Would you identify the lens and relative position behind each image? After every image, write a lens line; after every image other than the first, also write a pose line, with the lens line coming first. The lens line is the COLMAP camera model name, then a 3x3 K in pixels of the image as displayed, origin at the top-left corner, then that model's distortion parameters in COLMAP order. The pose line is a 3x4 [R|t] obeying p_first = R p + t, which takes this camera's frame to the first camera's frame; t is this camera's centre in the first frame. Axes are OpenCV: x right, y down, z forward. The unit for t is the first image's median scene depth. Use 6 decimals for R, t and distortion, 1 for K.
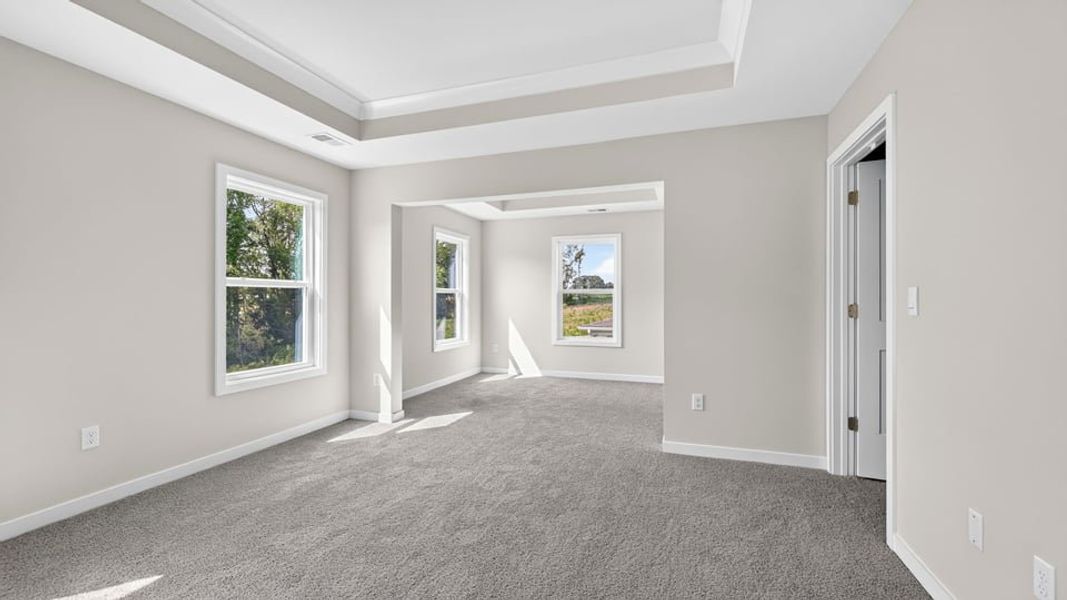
lens RADIAL K [[458.7, 0, 530.4], [0, 458.7, 305.7], [0, 0, 1]] dist [0.016554, 0.000090]
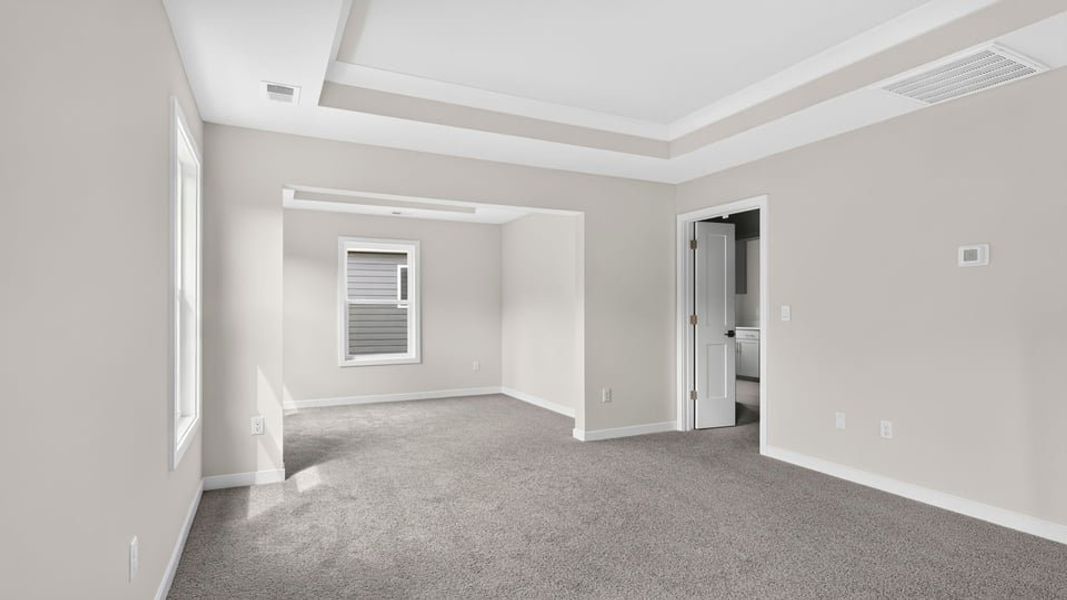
lens RADIAL K [[542.2, 0, 534.3], [0, 542.2, 302.1], [0, 0, 1]] dist [-0.003098, -0.000177]
pose [[0.687970, 0.011629, 0.725646, -0.810015], [0.011277, 0.999580, -0.026710, -0.001567], [-0.725651, 0.026559, 0.687550, 0.135079]]
